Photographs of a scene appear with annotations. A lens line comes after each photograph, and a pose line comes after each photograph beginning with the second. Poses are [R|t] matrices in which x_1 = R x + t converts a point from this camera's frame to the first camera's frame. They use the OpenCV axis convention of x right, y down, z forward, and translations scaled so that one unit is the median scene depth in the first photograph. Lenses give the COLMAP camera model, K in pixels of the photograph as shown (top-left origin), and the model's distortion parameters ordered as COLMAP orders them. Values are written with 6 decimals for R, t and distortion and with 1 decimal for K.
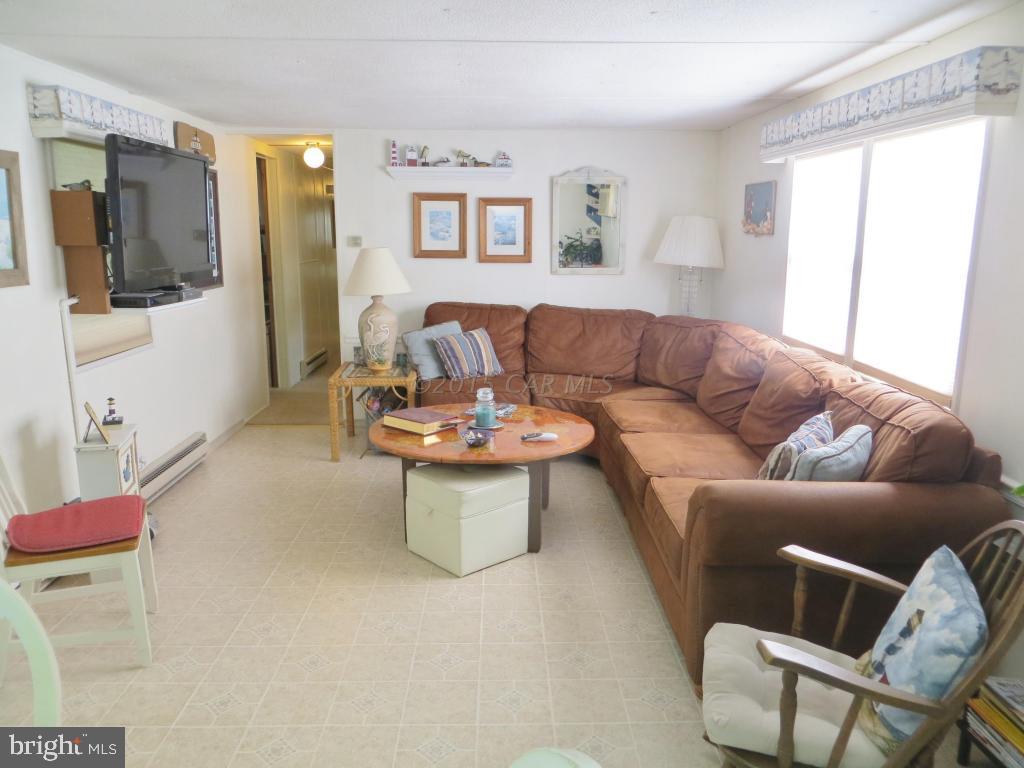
lens RADIAL K [[767.4, 0, 514.3], [0, 767.4, 381.6], [0, 0, 1]] dist [-0.025231, 0.013522]
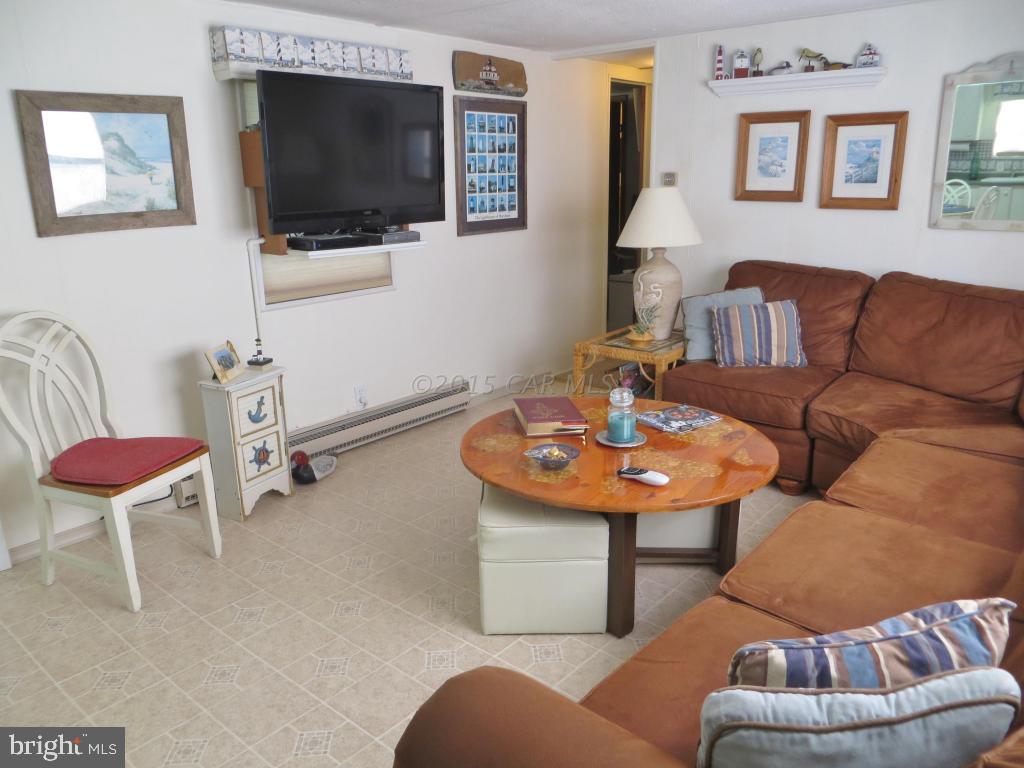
lens RADIAL K [[767.4, 0, 511.4], [0, 767.4, 387.8], [0, 0, 1]] dist [-0.025231, 0.013522]
pose [[0.741299, 0.166579, -0.650175, 0.246632], [-0.111156, 0.985804, 0.125834, -0.049851], [0.661906, -0.021009, 0.749292, 0.283935]]
